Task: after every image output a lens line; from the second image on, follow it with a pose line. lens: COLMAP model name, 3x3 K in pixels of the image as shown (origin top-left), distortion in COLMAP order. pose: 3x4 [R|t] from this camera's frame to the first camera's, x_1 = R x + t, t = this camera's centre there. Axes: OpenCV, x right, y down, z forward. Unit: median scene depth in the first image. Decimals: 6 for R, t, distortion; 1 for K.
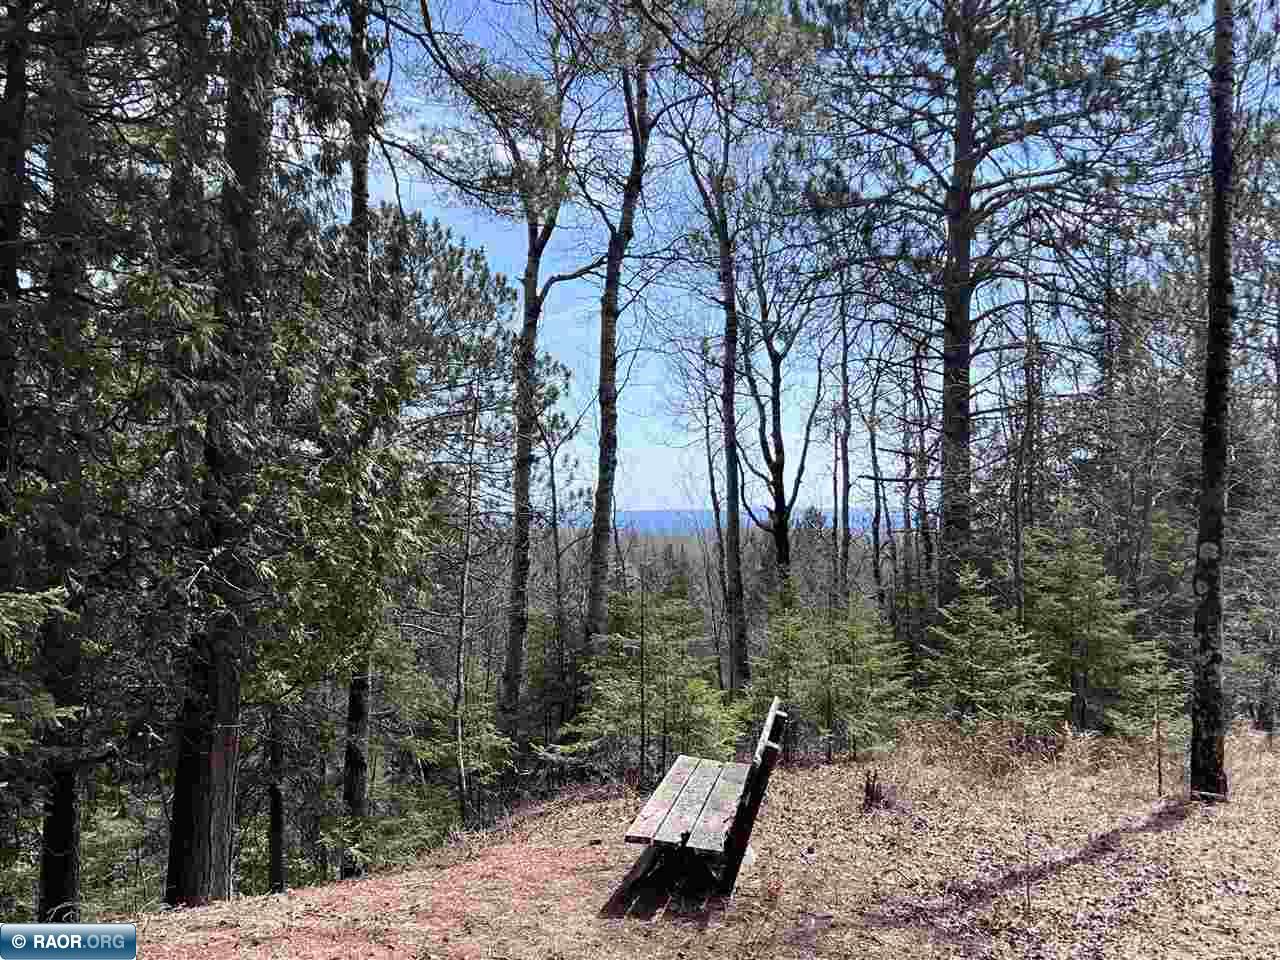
lens RADIAL K [[1510.1, 0, 636.9], [0, 1510.1, 485.8], [0, 0, 1]] dist [0.029671, 0.000000]
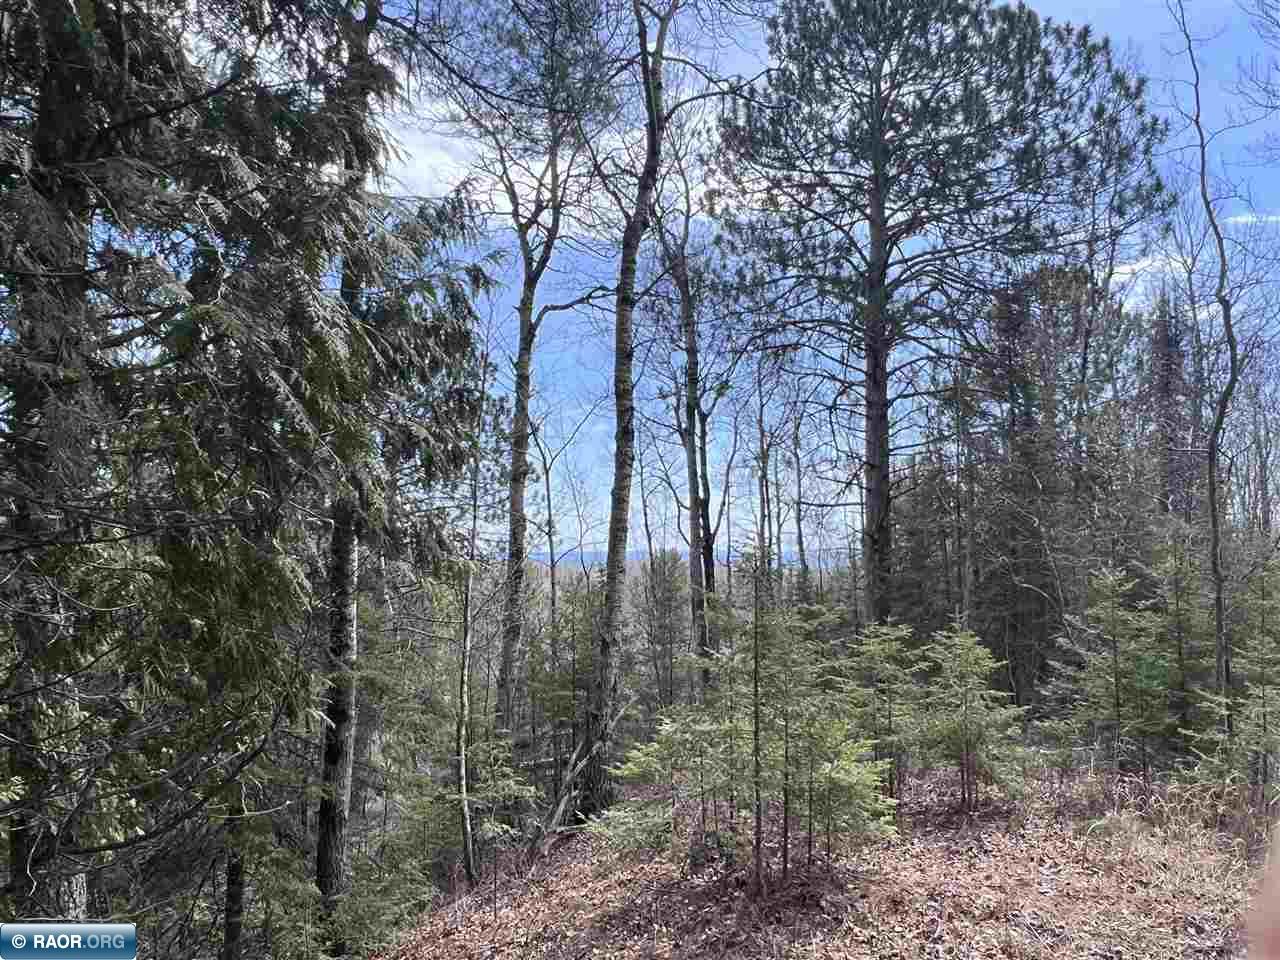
lens RADIAL K [[944.5, 0, 636.9], [0, 944.5, 487.8], [0, 0, 1]] dist [-0.040051, -0.001054]
pose [[0.996234, 0.008343, 0.086301, -0.047298], [-0.003842, 0.998630, -0.052184, 0.025315], [-0.086618, 0.051656, 0.994901, 0.325053]]
